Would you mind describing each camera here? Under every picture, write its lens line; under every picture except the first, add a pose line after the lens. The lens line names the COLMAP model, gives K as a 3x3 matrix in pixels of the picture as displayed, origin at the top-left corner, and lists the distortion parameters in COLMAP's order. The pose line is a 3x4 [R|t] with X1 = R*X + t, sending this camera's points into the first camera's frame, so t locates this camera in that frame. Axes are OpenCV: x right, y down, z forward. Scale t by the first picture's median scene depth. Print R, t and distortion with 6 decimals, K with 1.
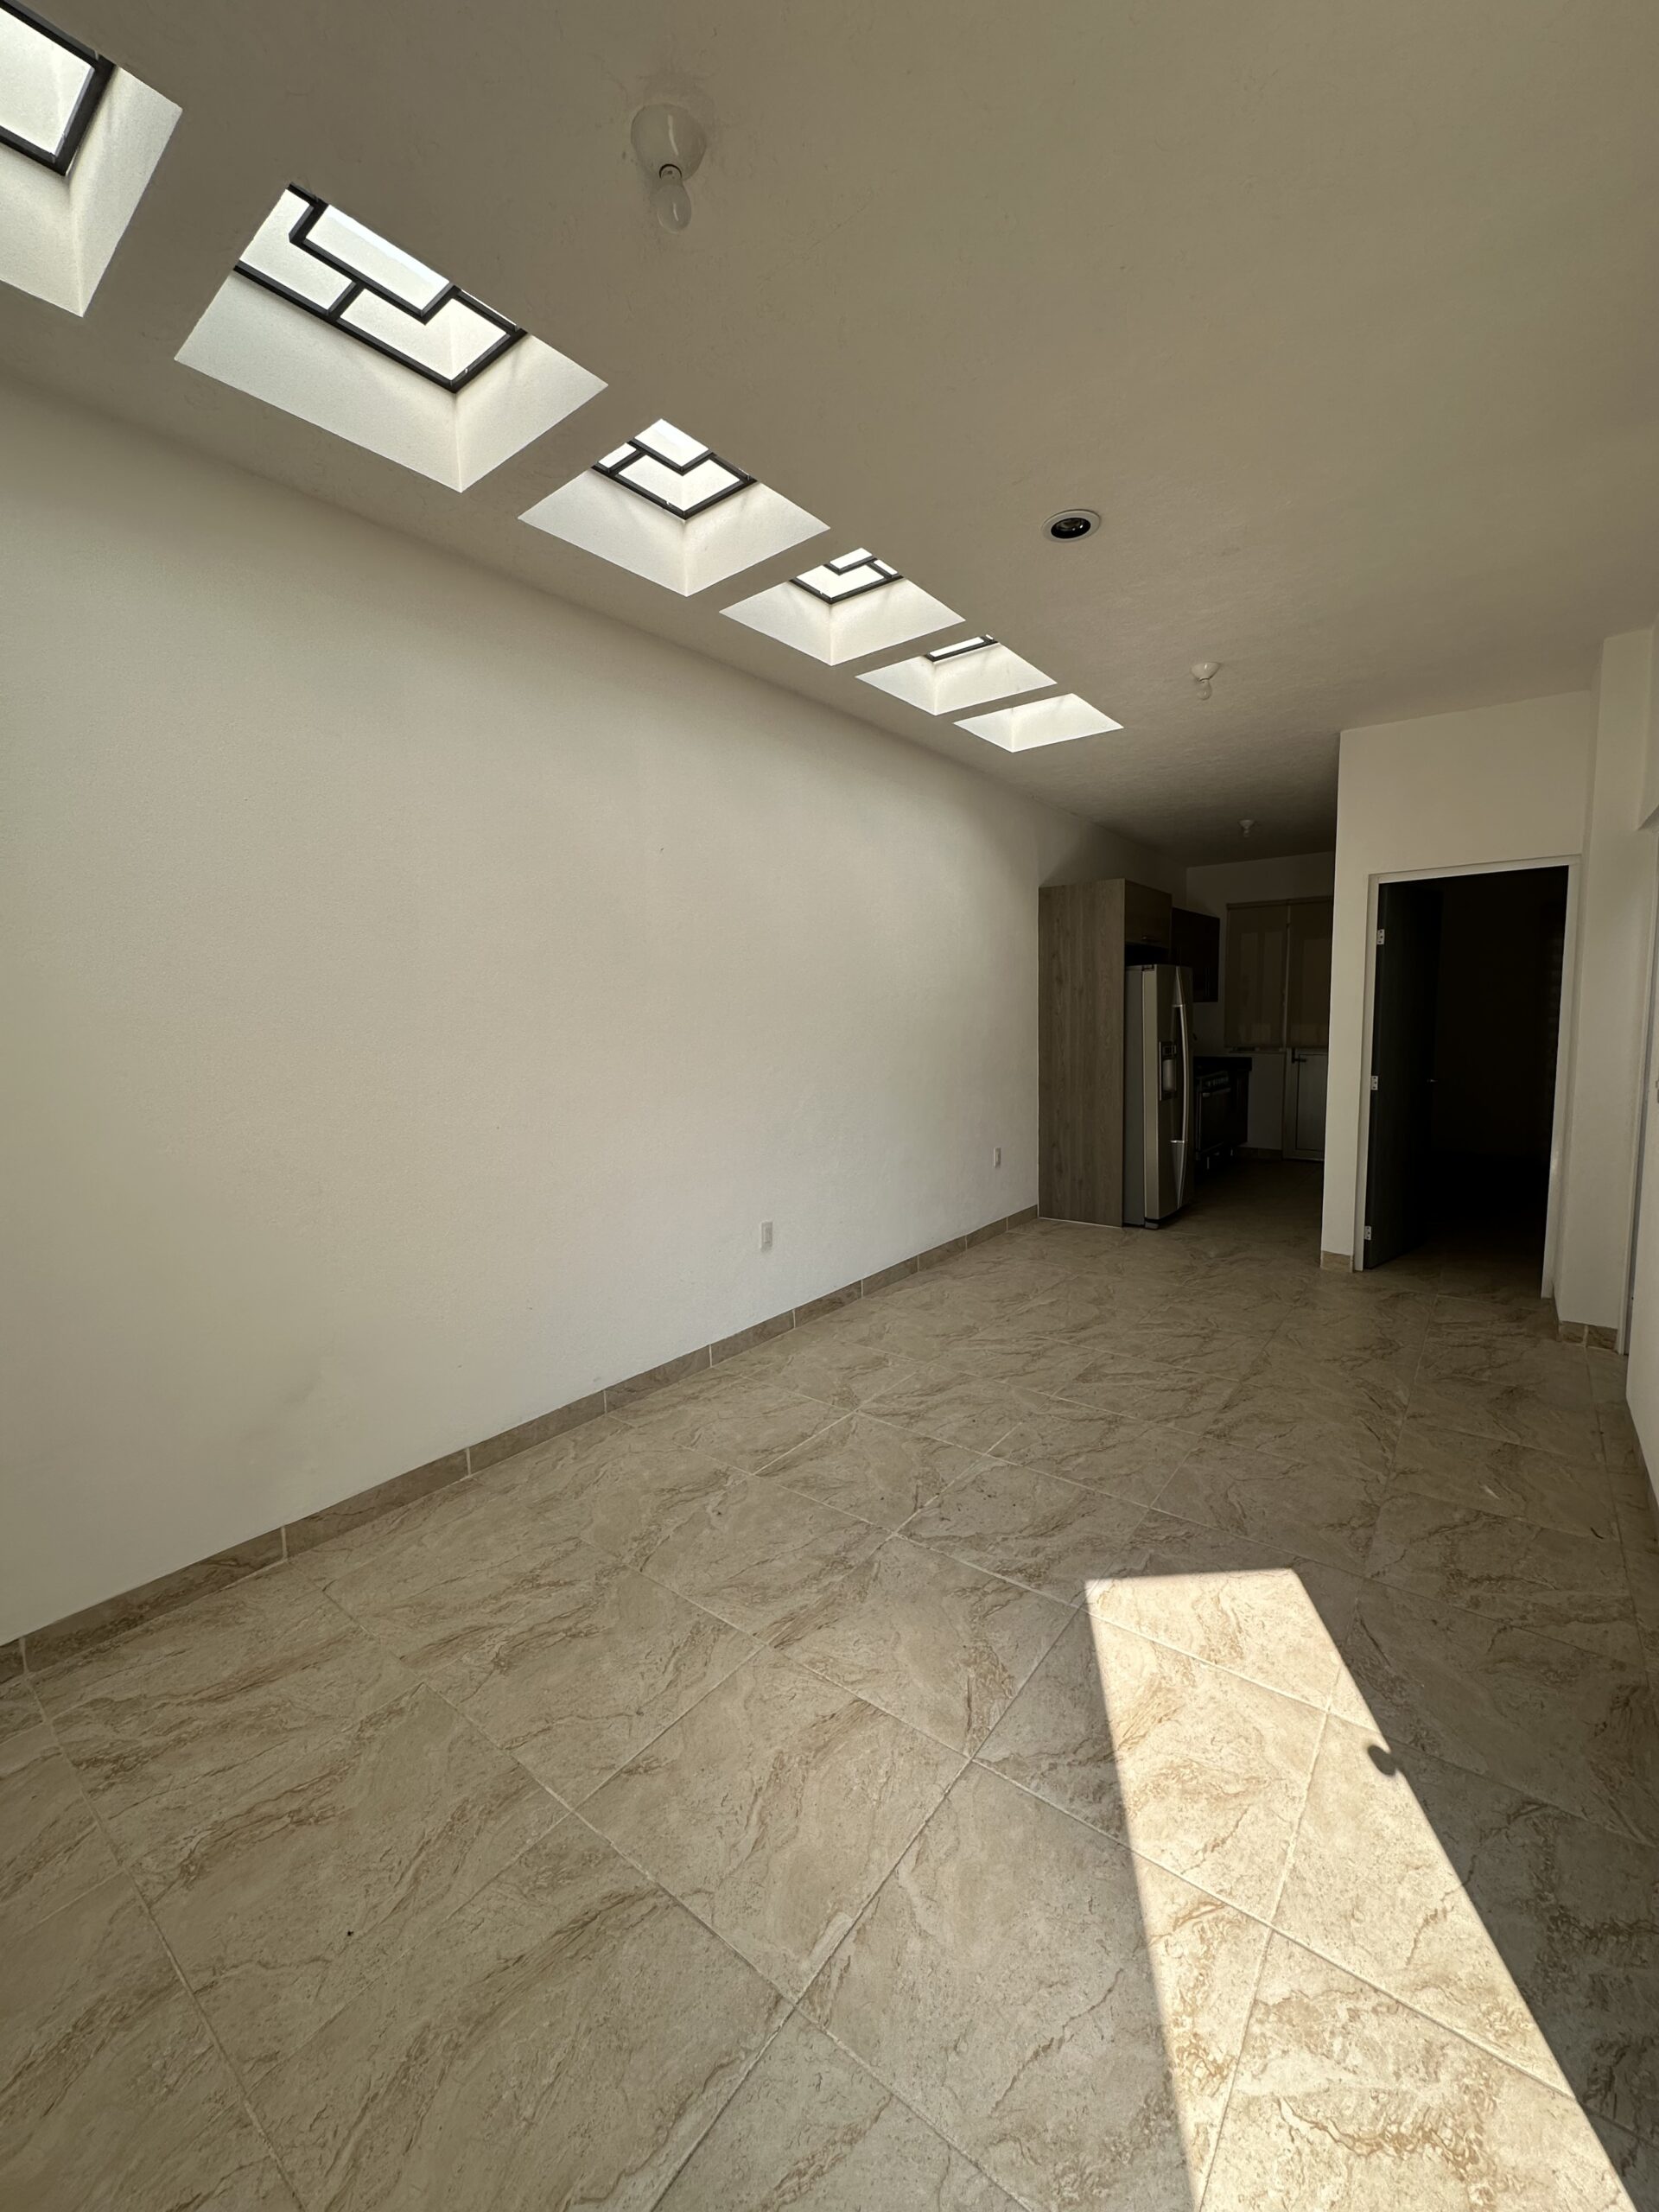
lens RADIAL K [[883.9, 0, 829.5], [0, 883.9, 1106.0], [0, 0, 1]] dist [-0.004371, 0.000893]
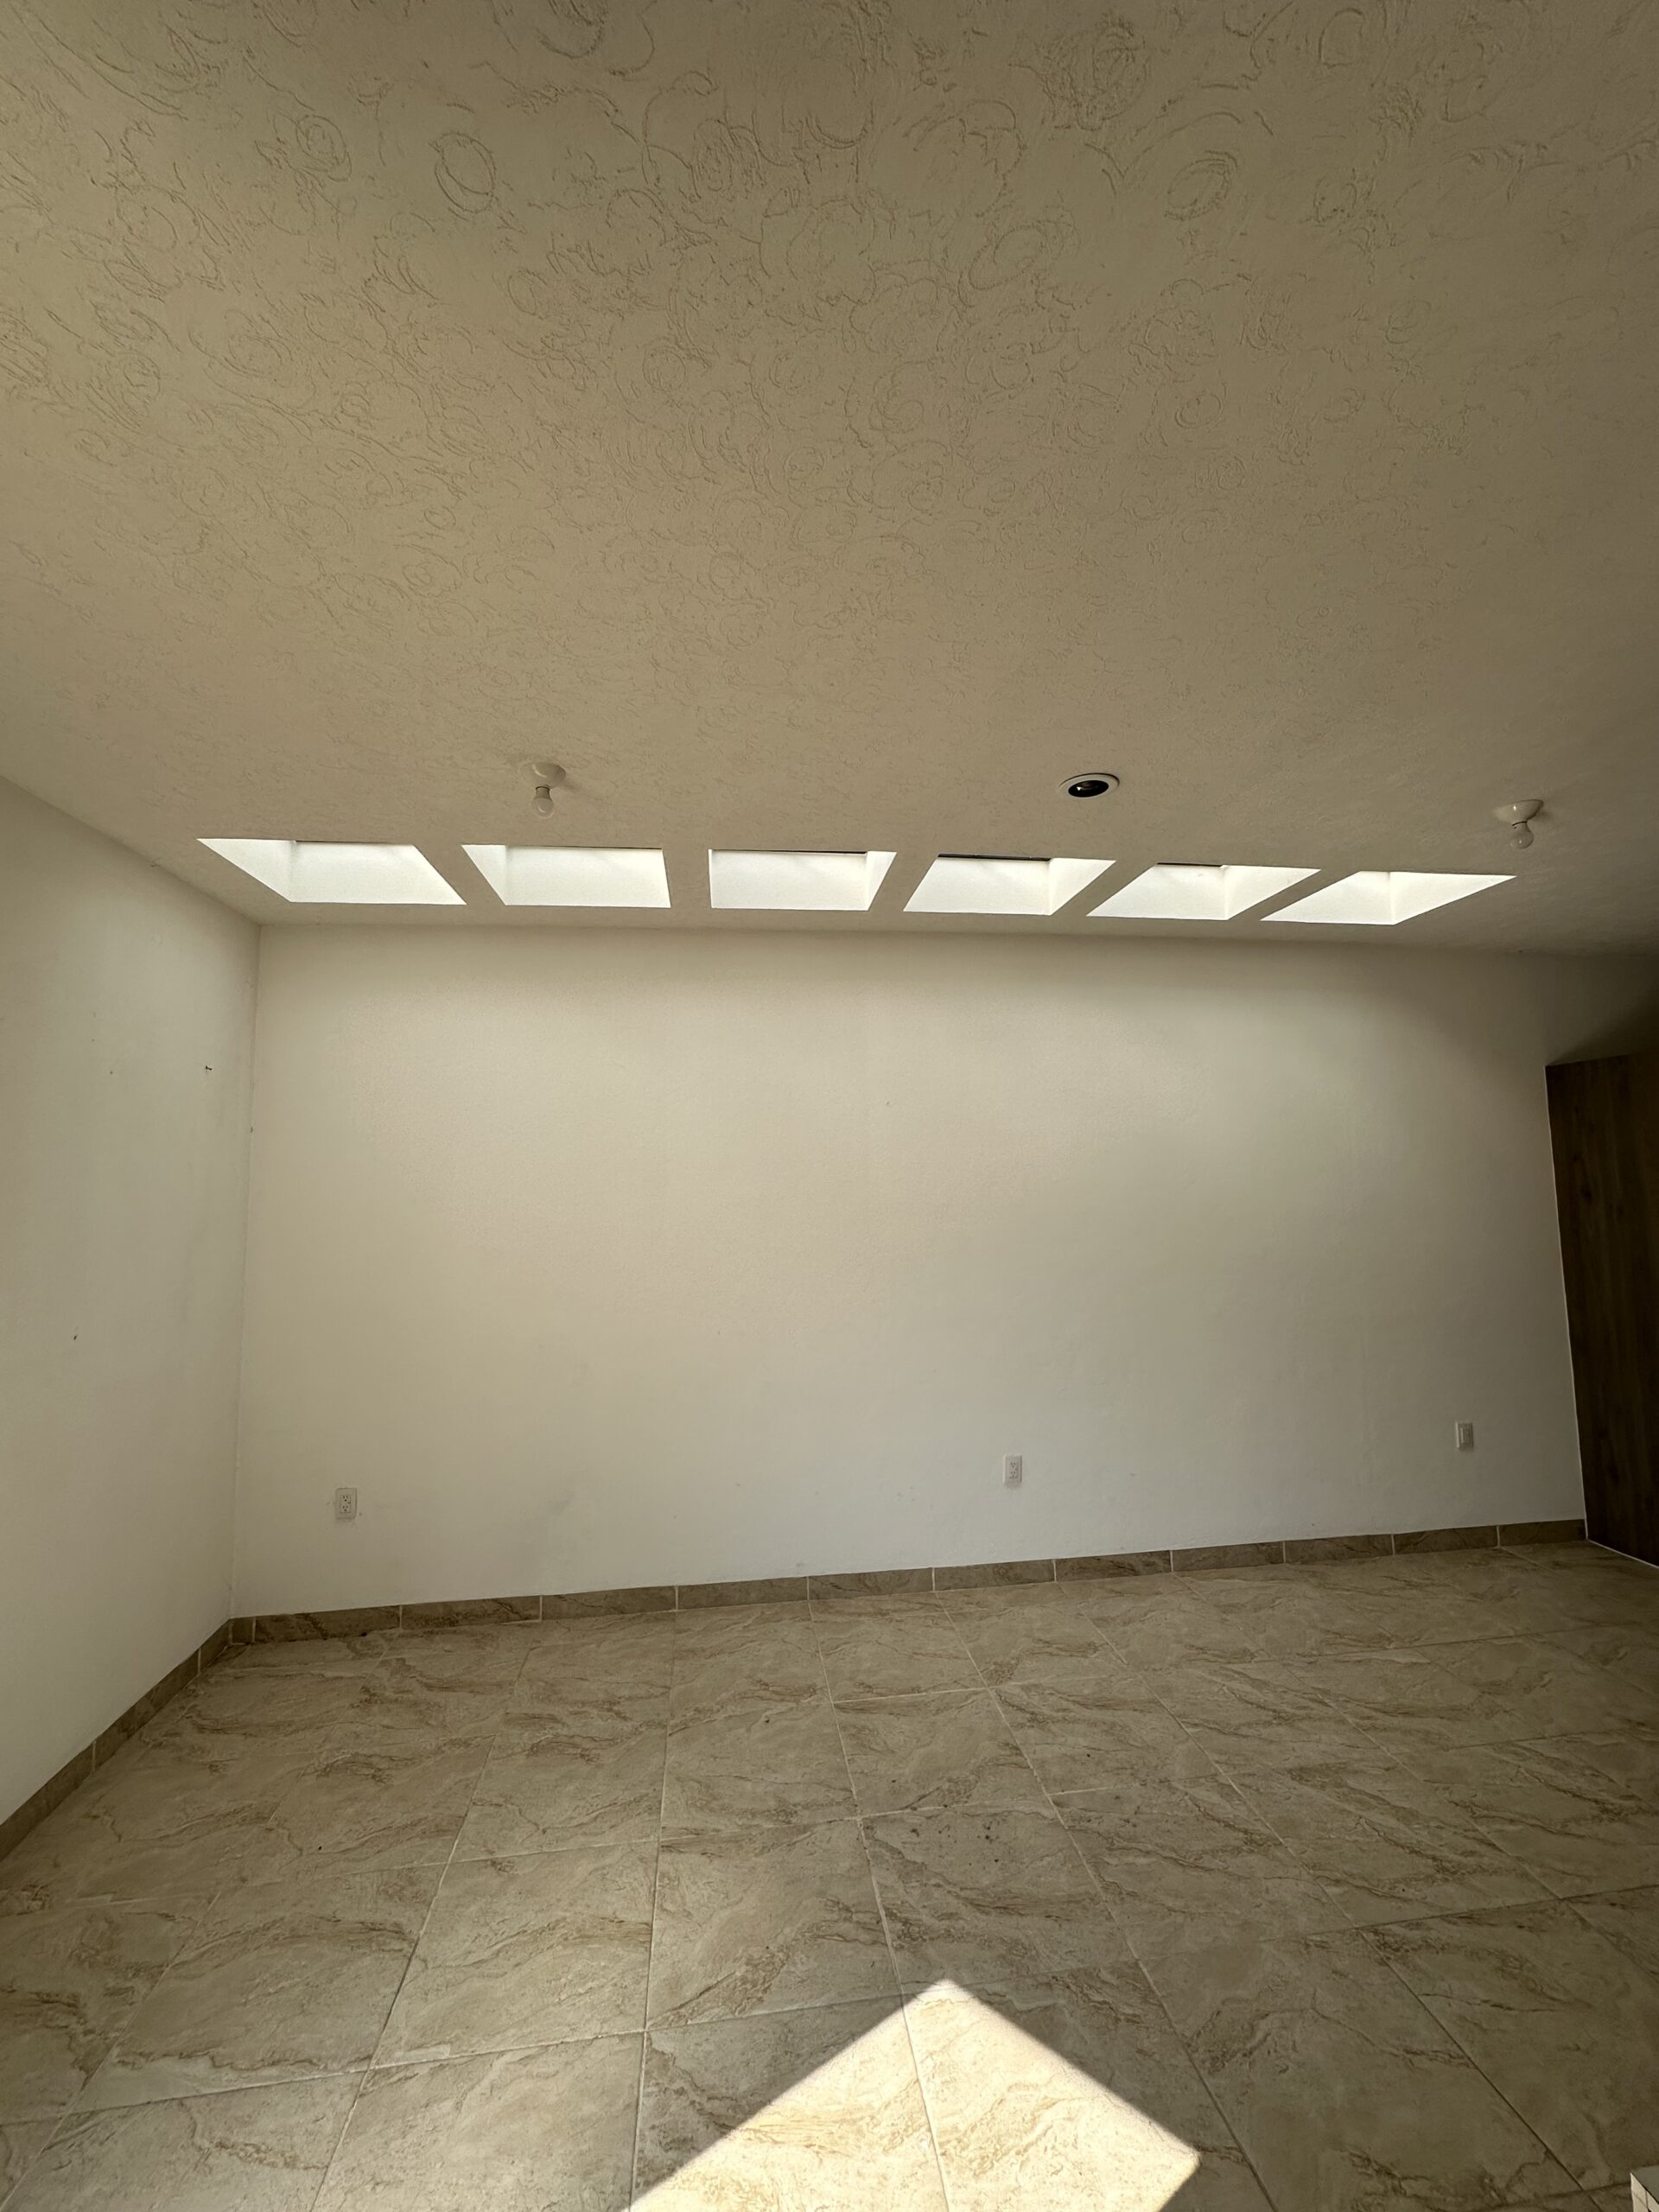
lens RADIAL K [[883.9, 0, 829.5], [0, 883.9, 1106.0], [0, 0, 1]] dist [-0.004371, 0.000893]
pose [[0.709055, -0.050730, -0.703326, 0.742210], [-0.074345, 0.986472, -0.146103, -0.141019], [0.701223, 0.155884, 0.695691, 0.168016]]
